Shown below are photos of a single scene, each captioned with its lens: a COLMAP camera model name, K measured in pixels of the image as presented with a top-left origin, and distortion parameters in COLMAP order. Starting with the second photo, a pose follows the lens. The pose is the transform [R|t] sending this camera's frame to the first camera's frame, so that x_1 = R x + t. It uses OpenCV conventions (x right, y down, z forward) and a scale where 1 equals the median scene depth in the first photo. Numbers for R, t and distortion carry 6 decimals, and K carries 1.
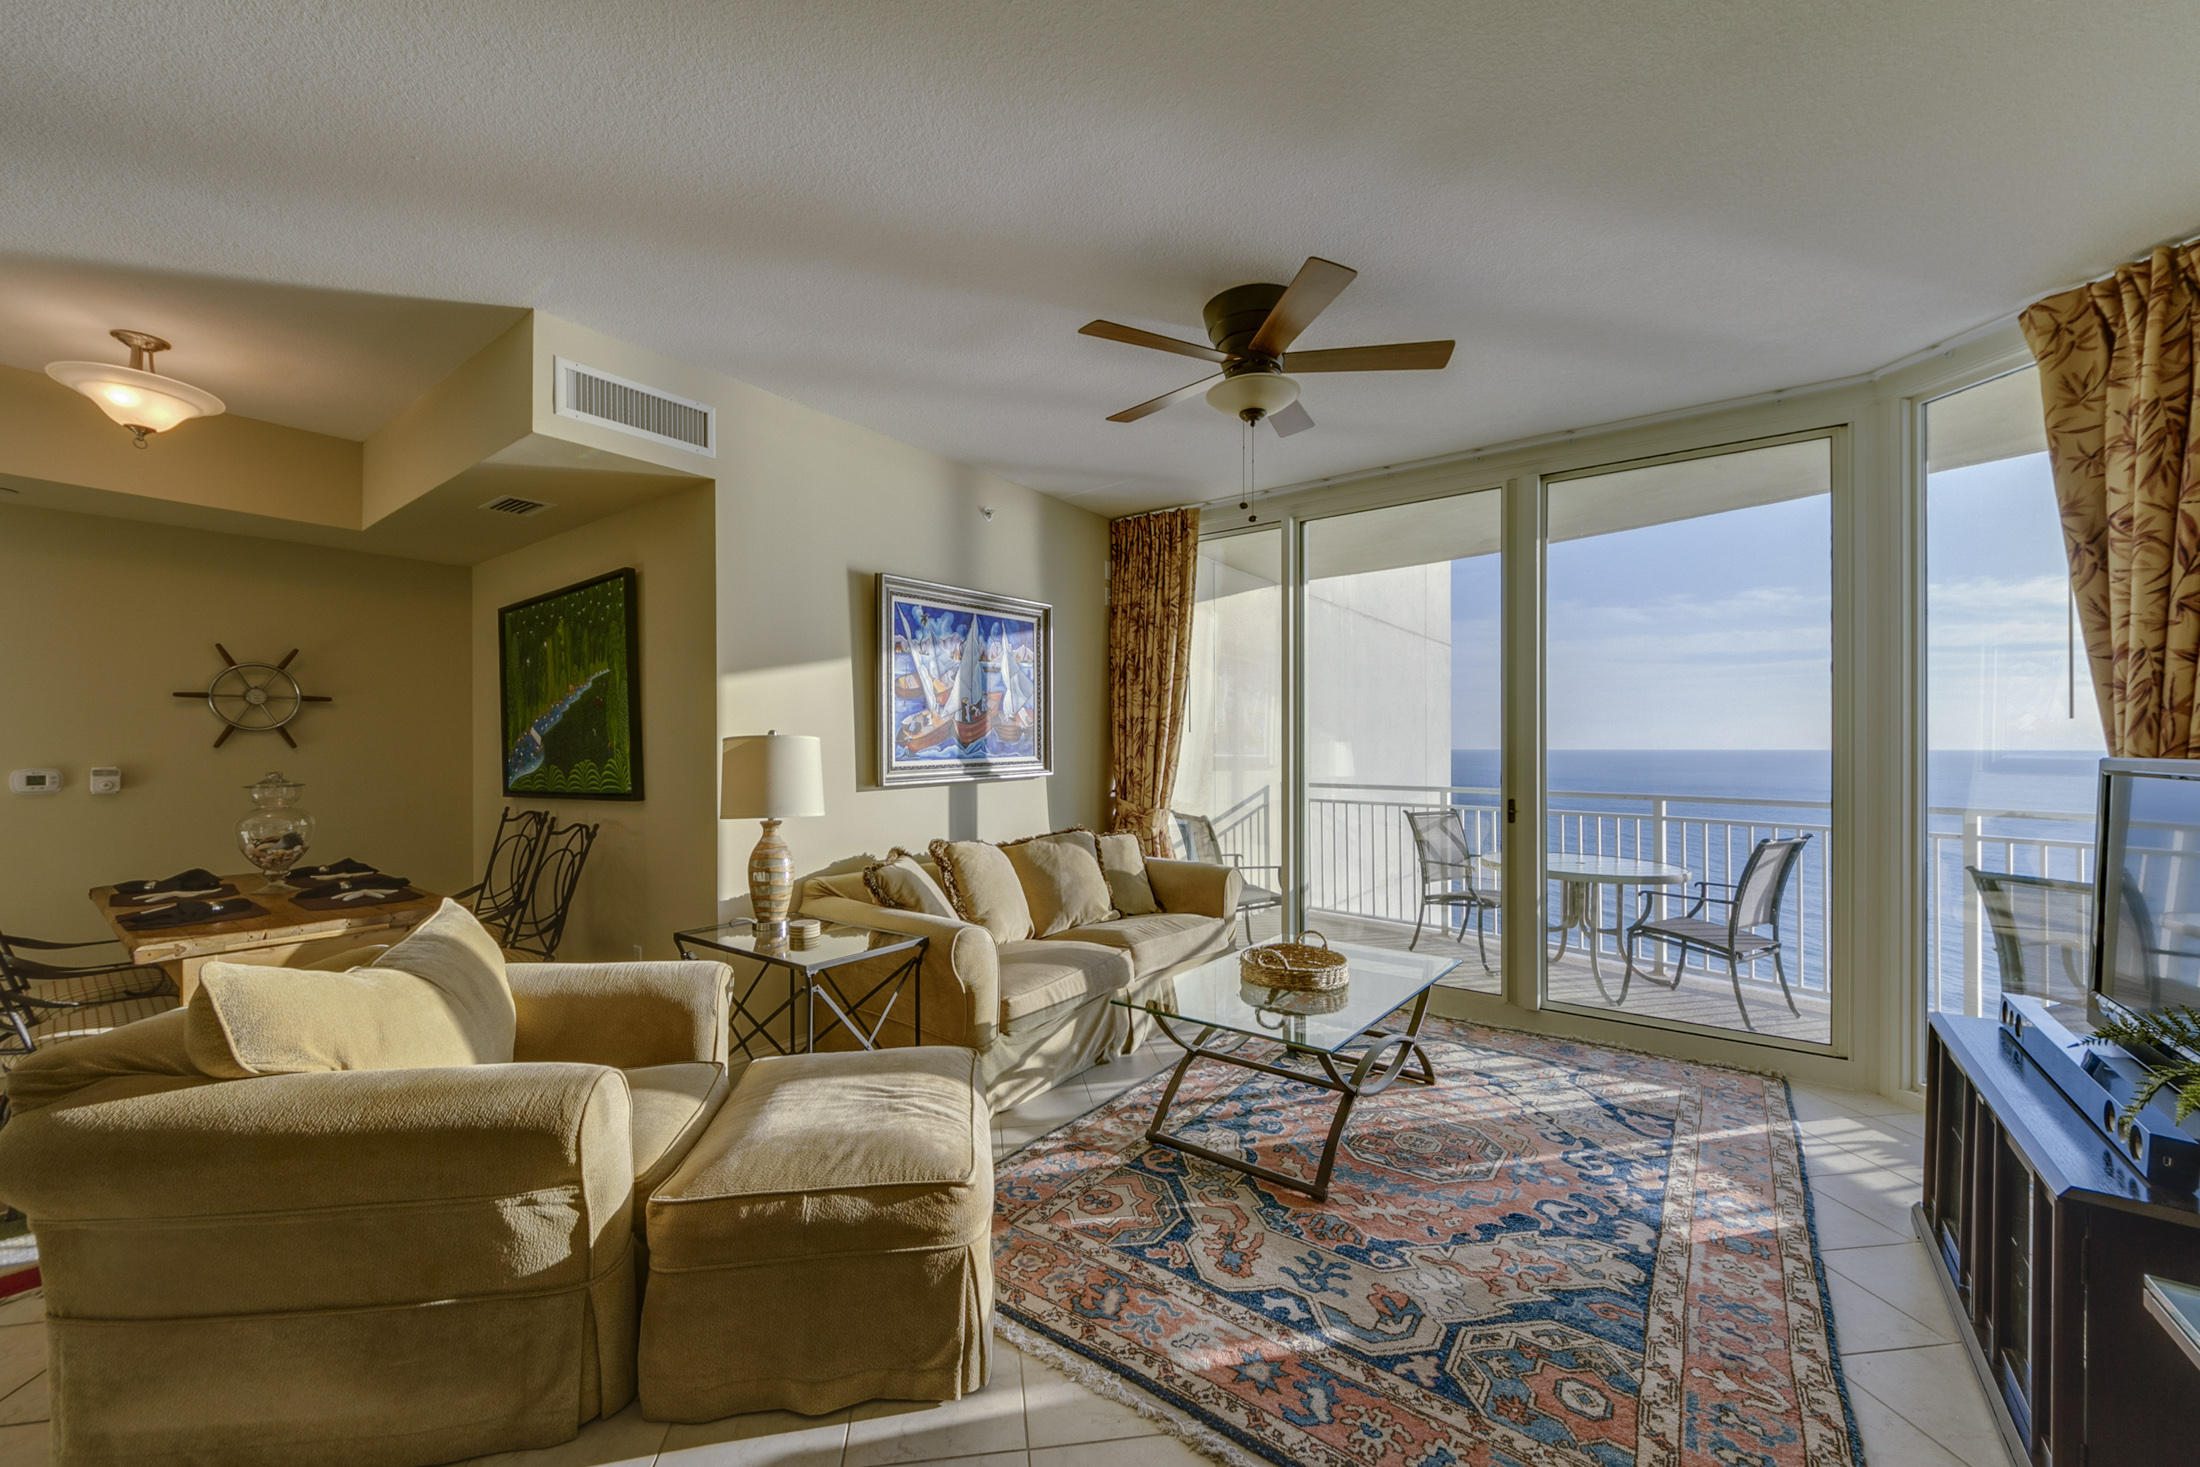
lens RADIAL K [[849.9, 0, 1086.1], [0, 849.9, 747.0], [0, 0, 1]] dist [-0.000443, -0.000059]
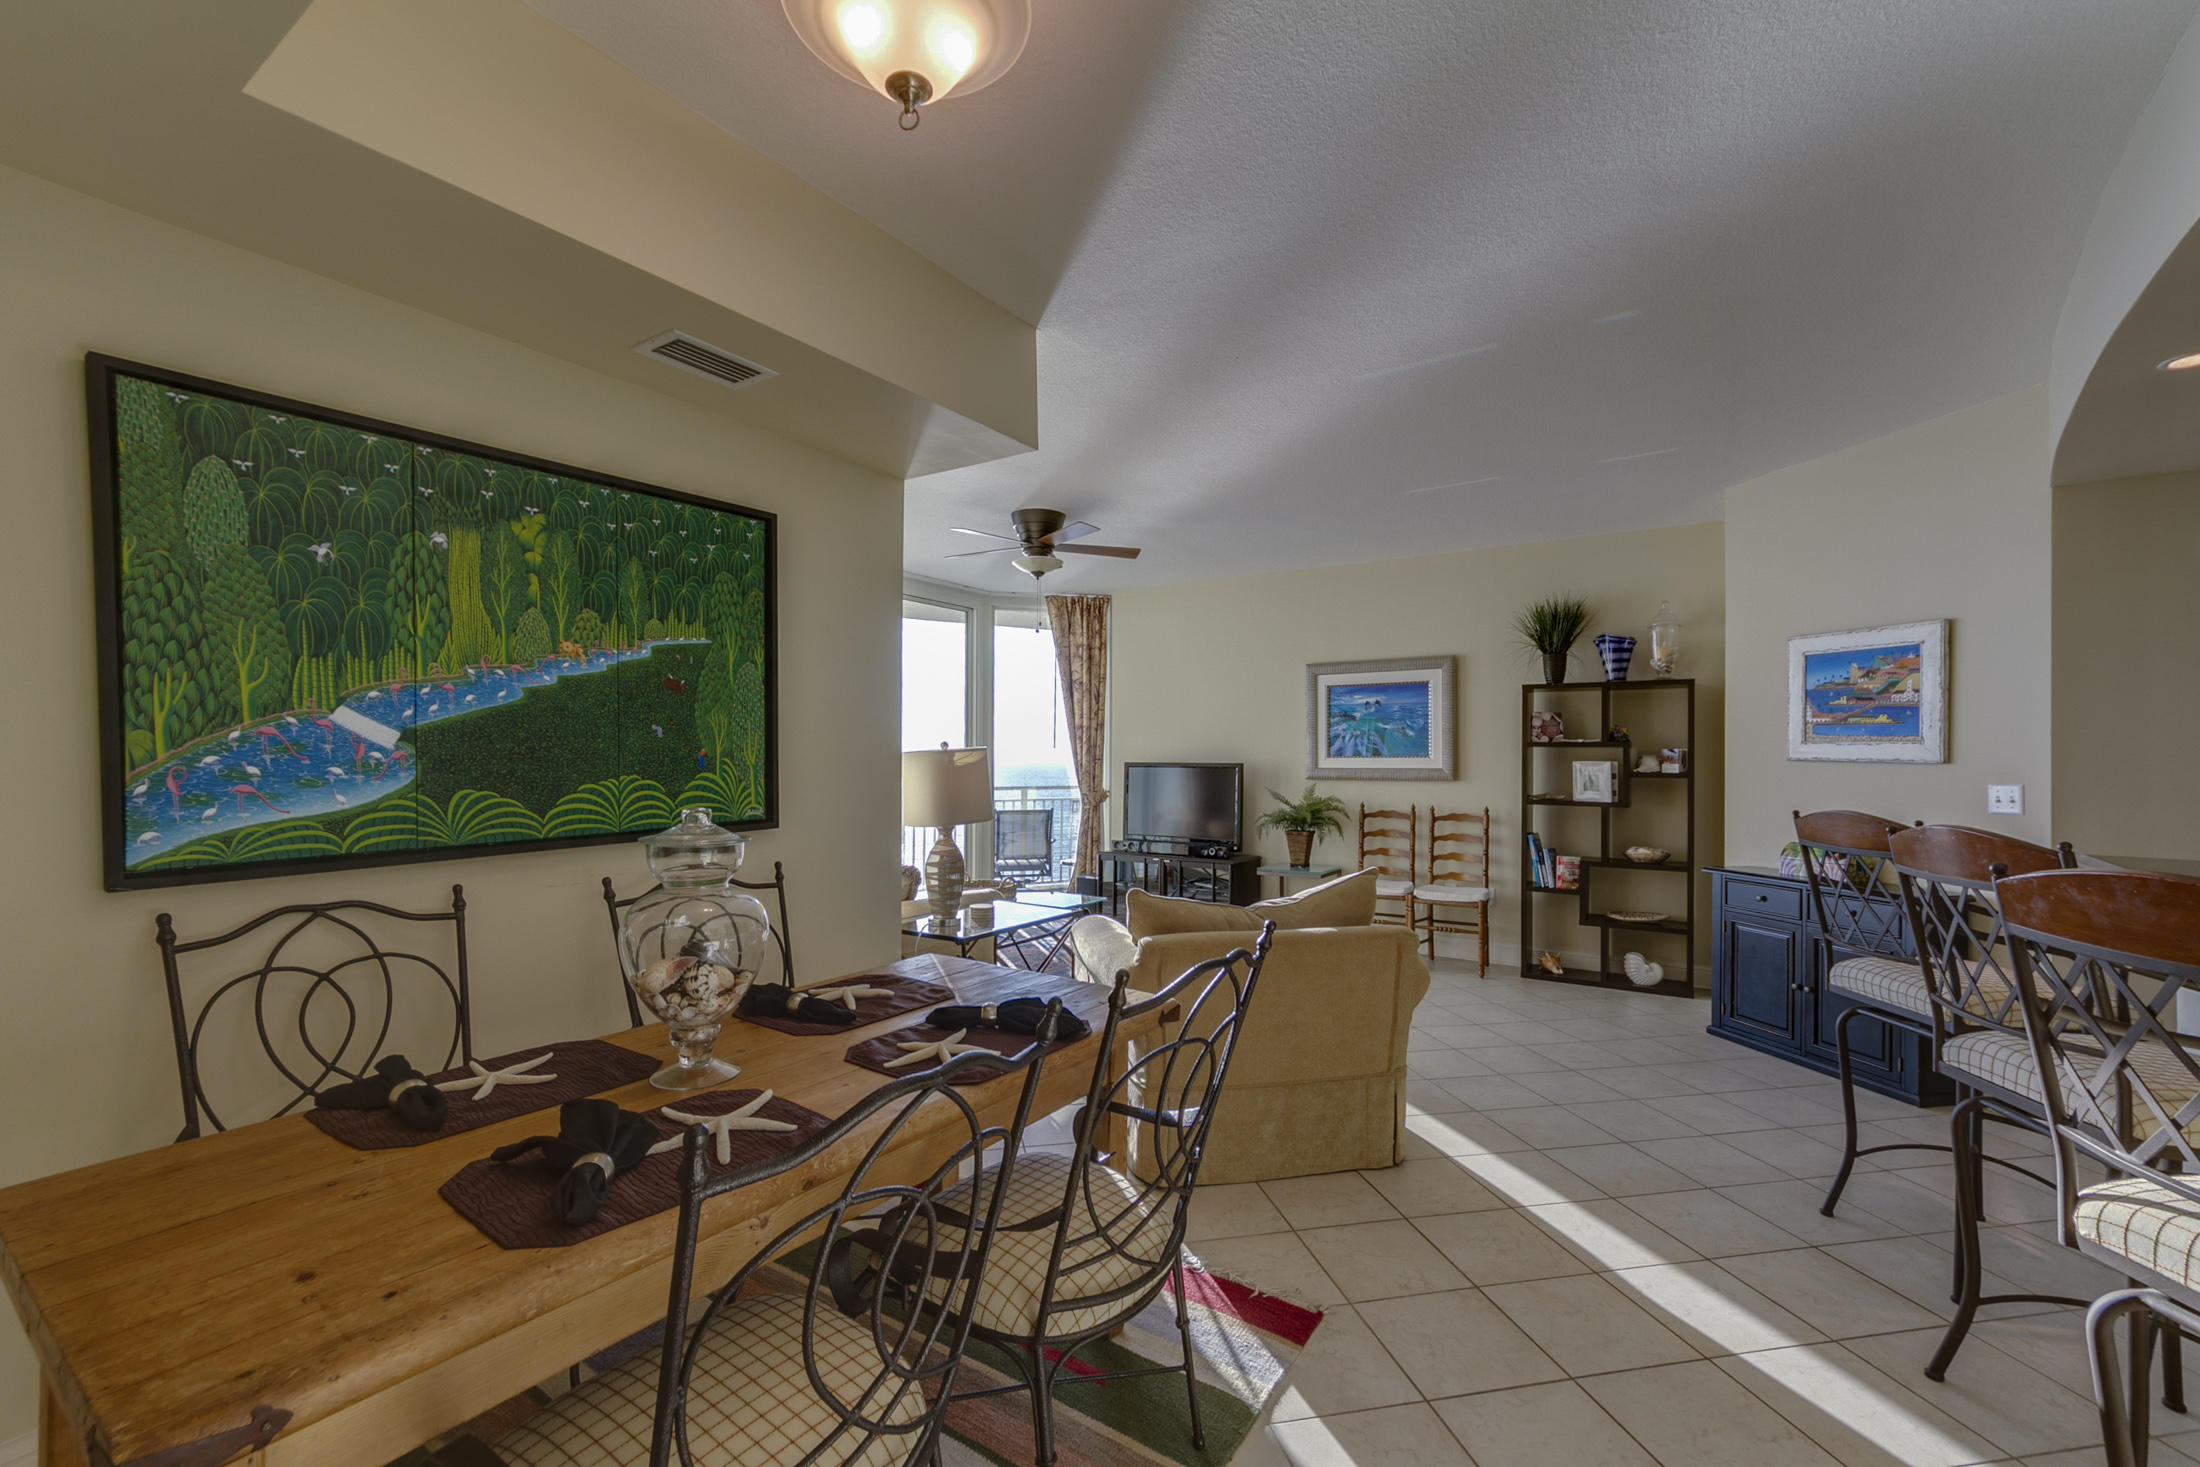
lens RADIAL K [[917.2, 0, 1102.7], [0, 917.2, 757.5], [0, 0, 1]] dist [0.000714, 0.000012]
pose [[-0.060754, 0.002616, 0.998149, -1.367584], [-0.004105, 0.999987, -0.002870, 0.003020], [-0.998144, -0.004271, -0.060742, 0.767138]]
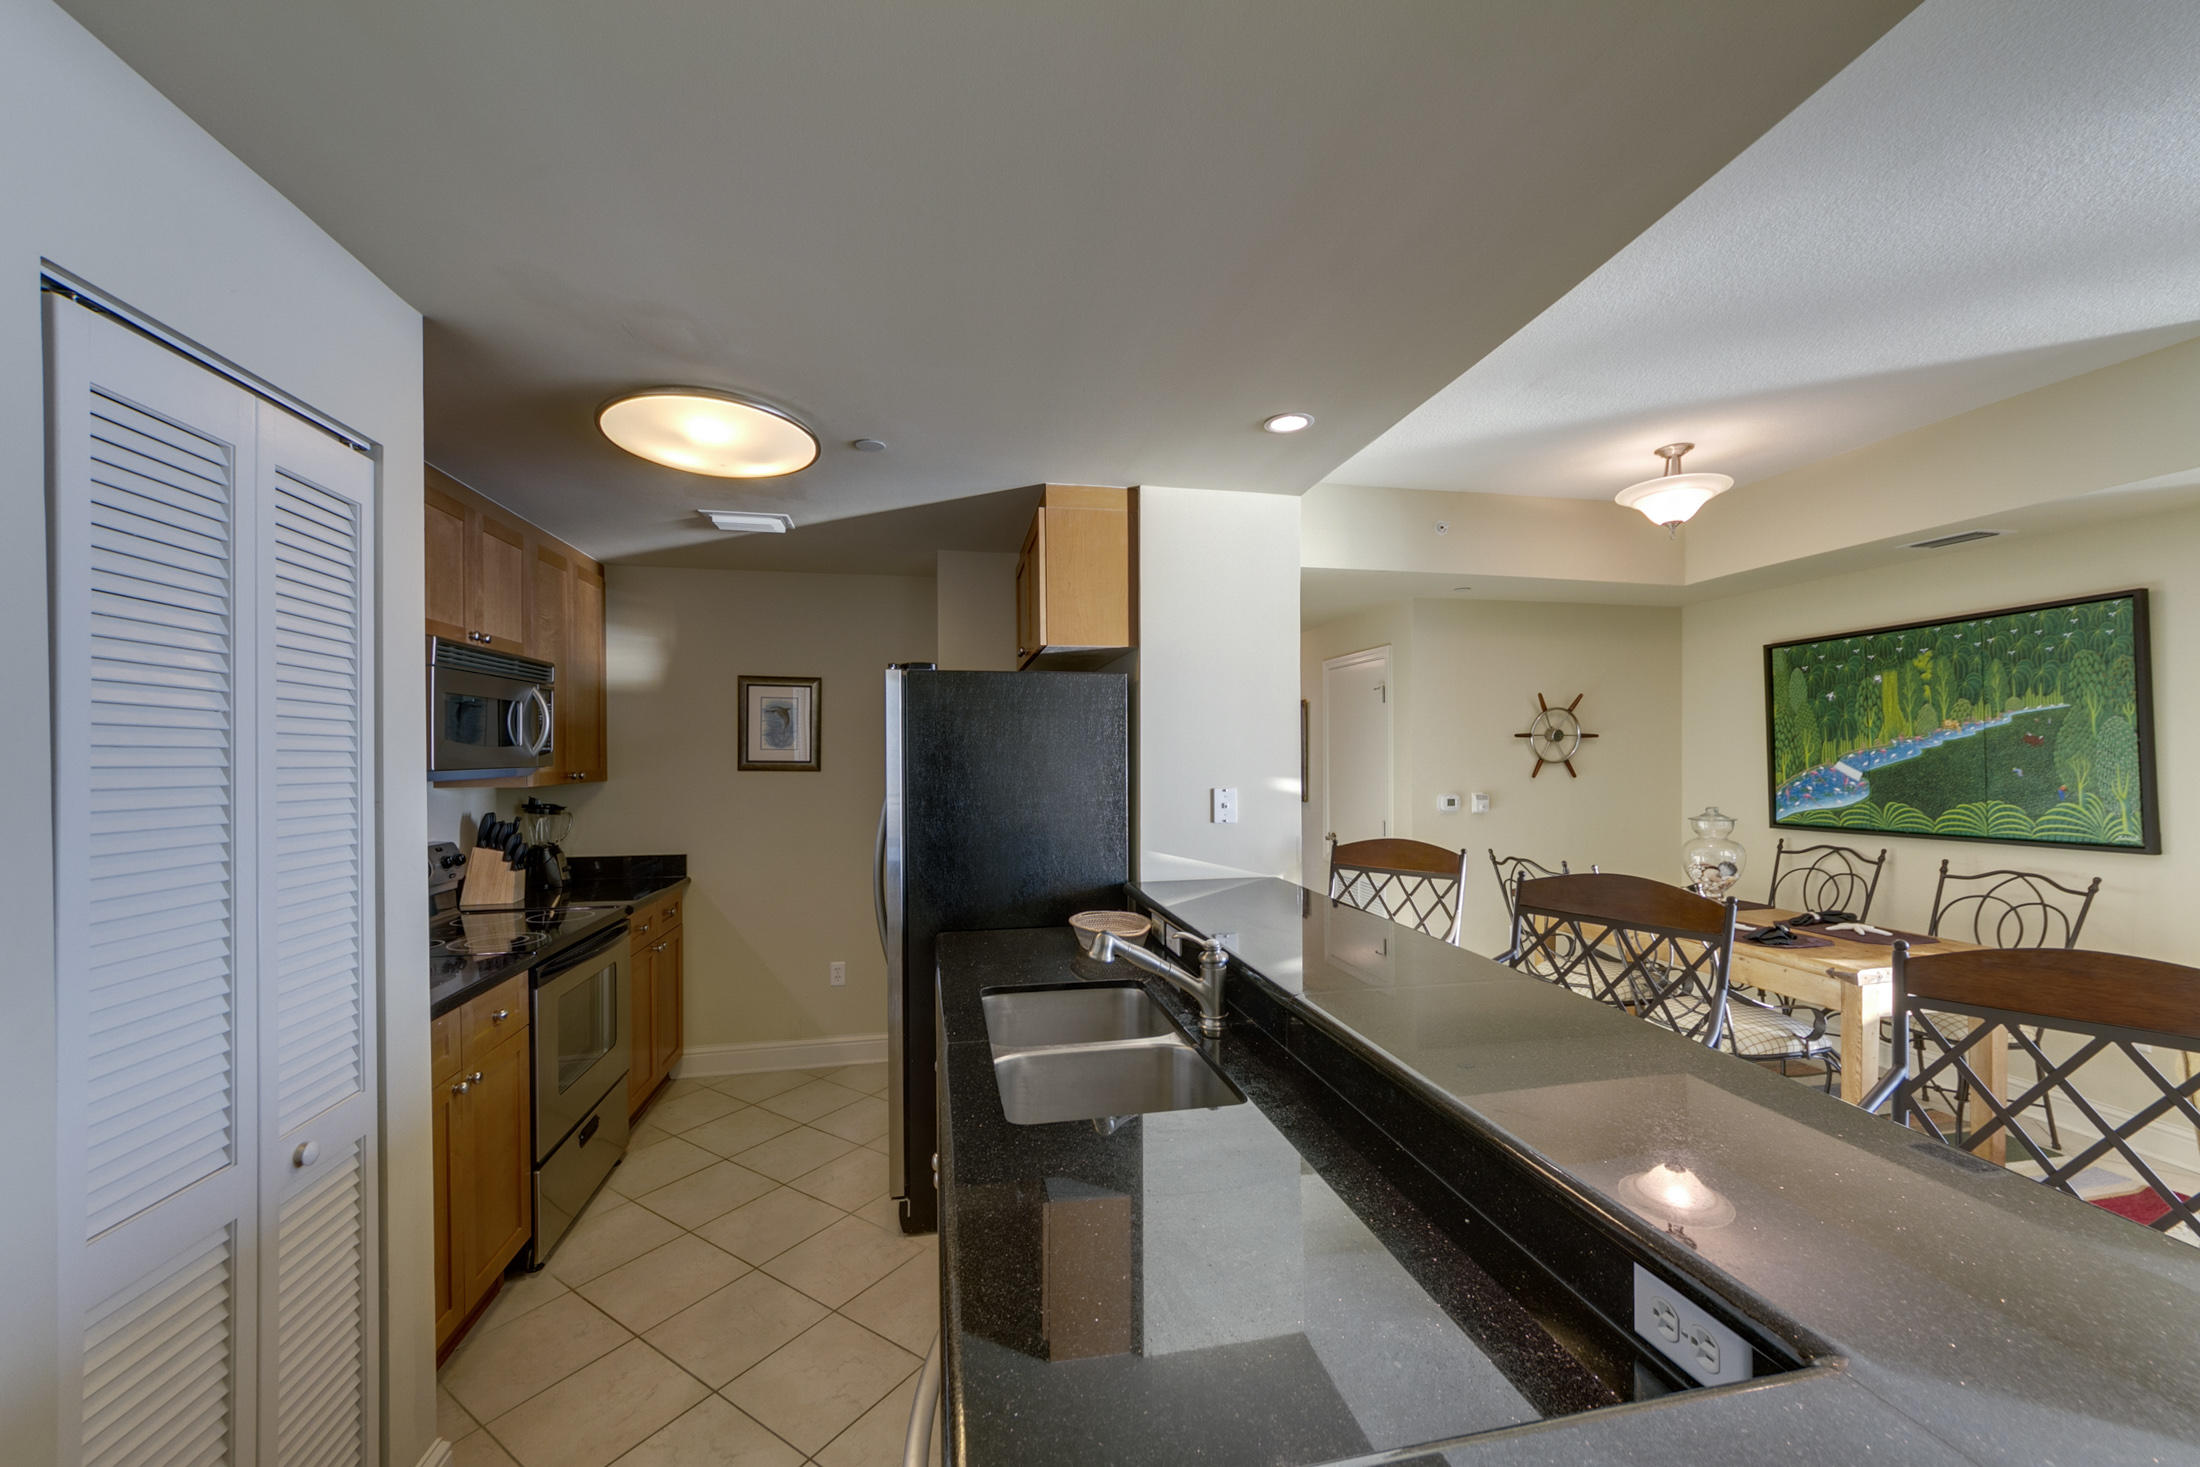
lens RADIAL K [[832.1, 0, 1091.2], [0, 832.1, 753.9], [0, 0, 1]] dist [-0.000466, -0.000094]
pose [[0.740028, 0.003121, -0.672569, -0.771303], [-0.000543, 0.999992, 0.004042, -0.042888], [0.672576, -0.002626, 0.740023, -0.366863]]
